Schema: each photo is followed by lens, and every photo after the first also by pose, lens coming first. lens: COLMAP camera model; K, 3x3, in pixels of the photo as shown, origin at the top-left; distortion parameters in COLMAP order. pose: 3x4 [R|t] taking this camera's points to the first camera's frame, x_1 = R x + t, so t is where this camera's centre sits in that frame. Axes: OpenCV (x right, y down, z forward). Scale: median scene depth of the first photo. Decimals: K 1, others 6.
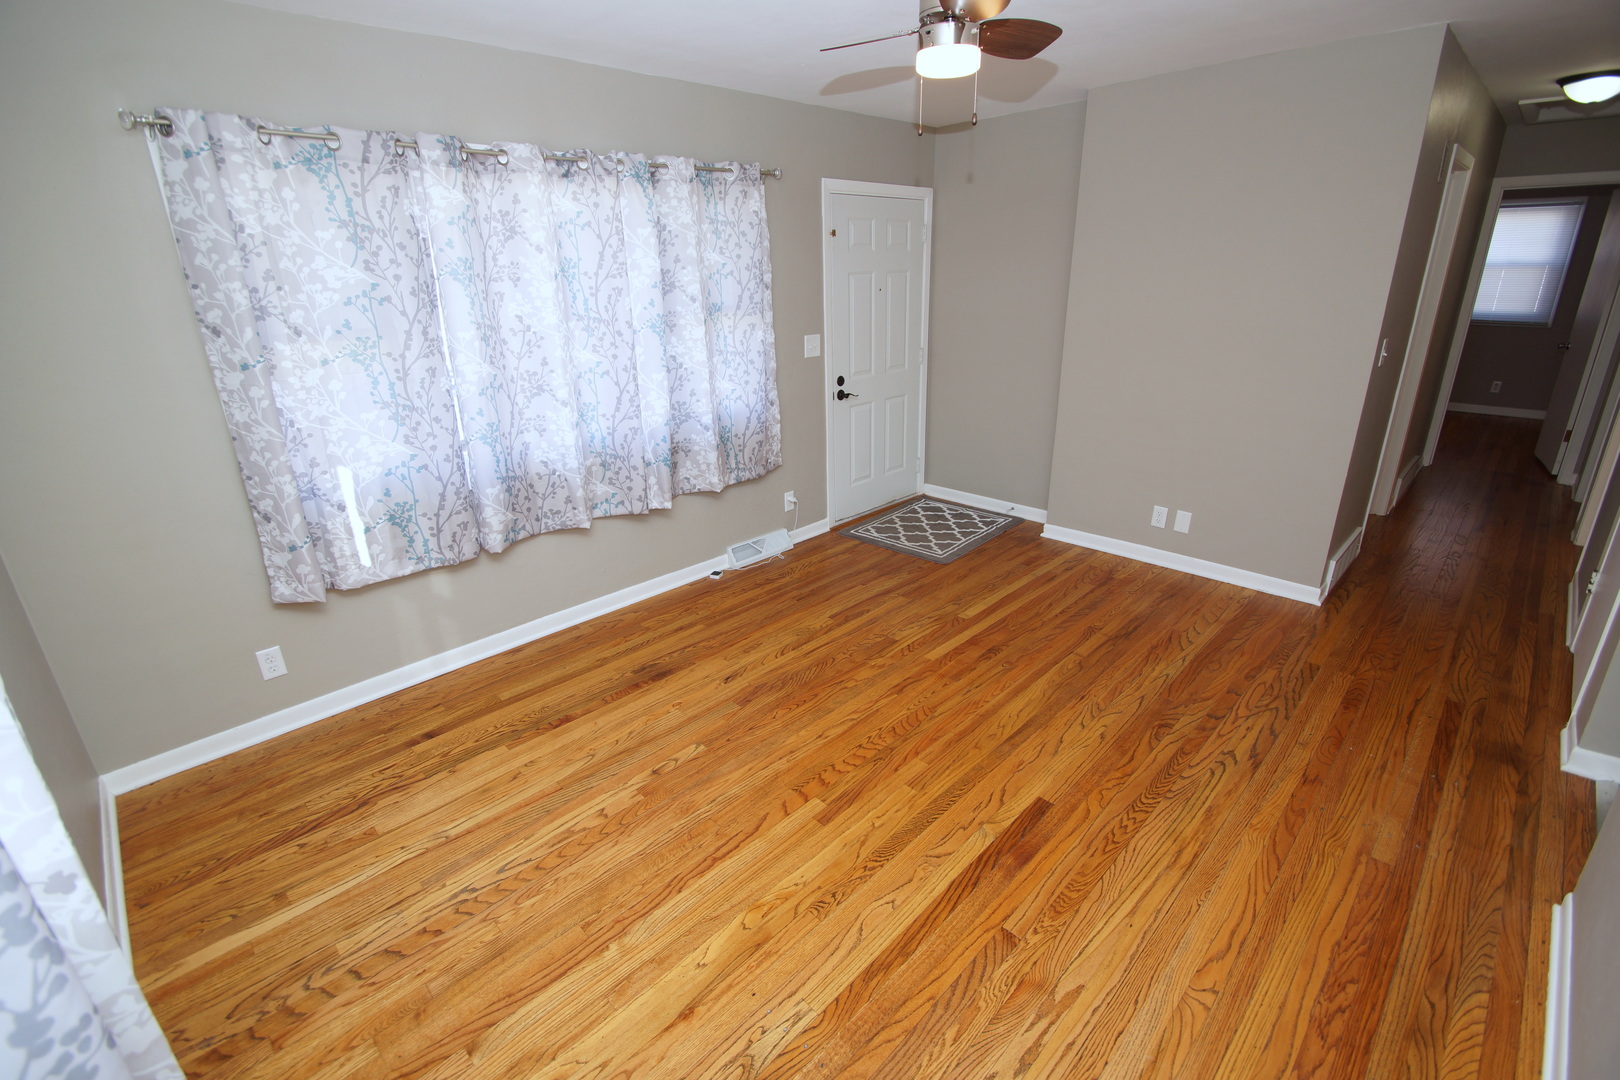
lens RADIAL K [[714.1, 0, 807.2], [0, 714.1, 531.6], [0, 0, 1]] dist [0.017156, -0.018603]
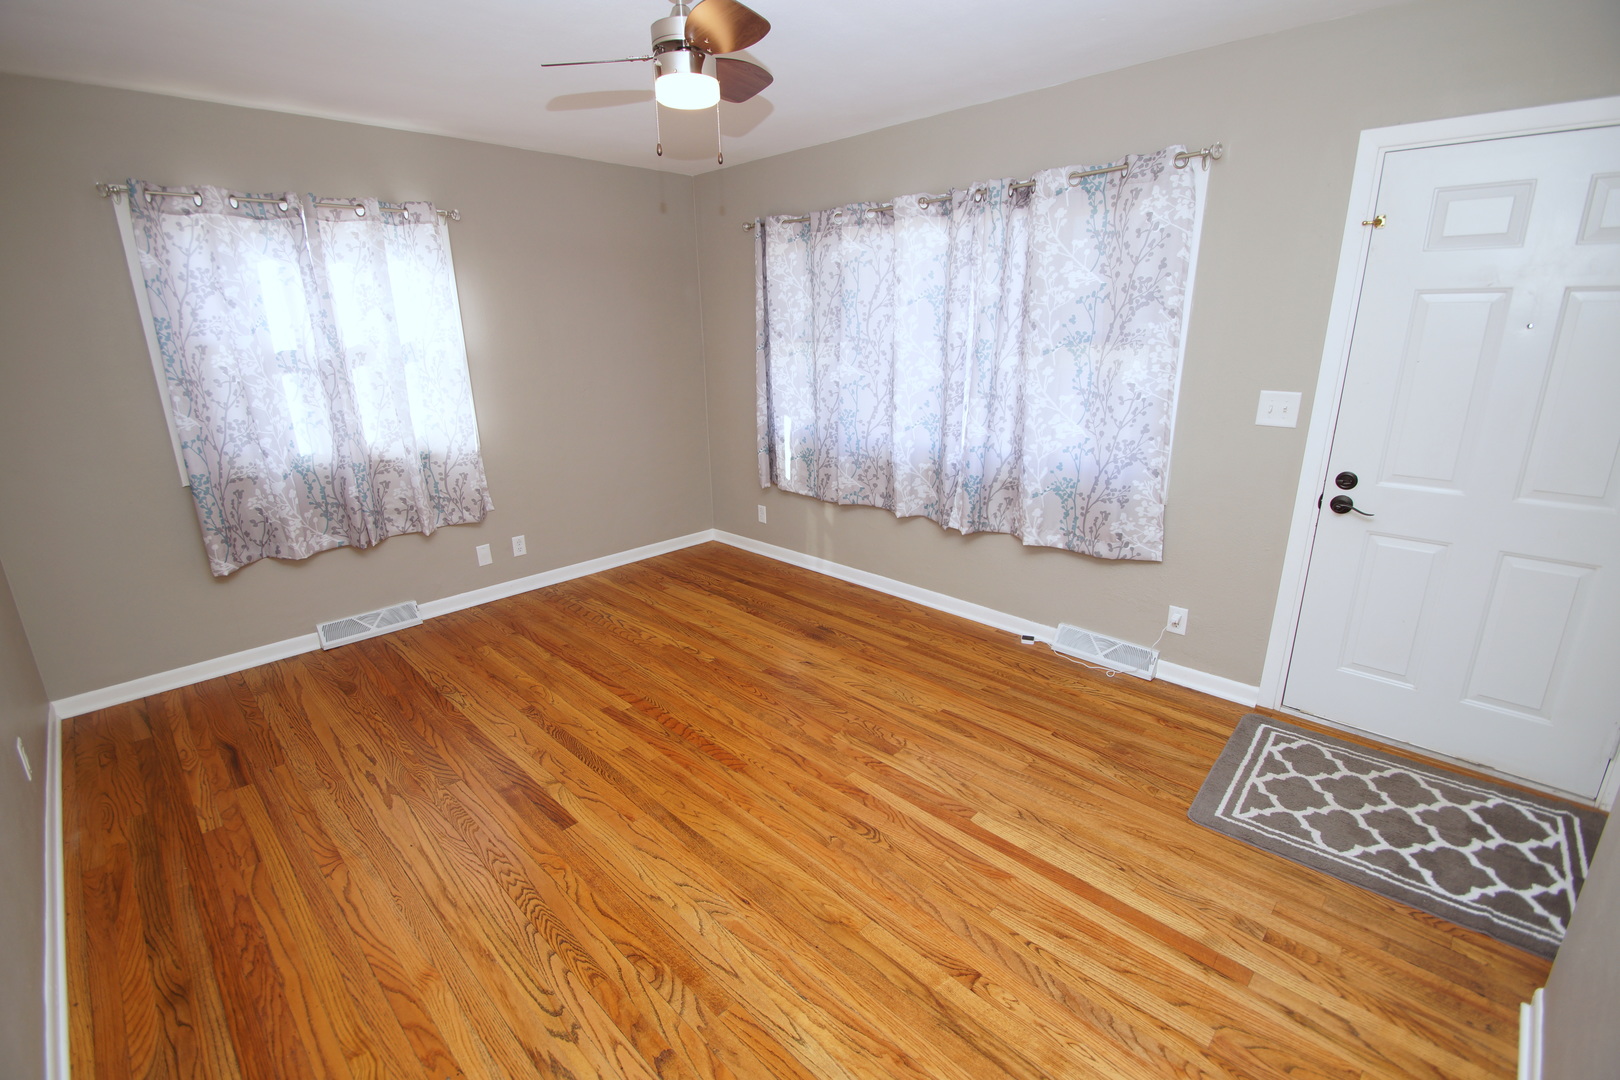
lens RADIAL K [[714.1, 0, 807.2], [0, 714.1, 531.6], [0, 0, 1]] dist [0.017156, -0.018603]
pose [[0.015267, 0.305403, -0.952101, 0.881821], [-0.327525, 0.901205, 0.283826, -0.291551], [0.944719, 0.307504, 0.113786, 0.812995]]
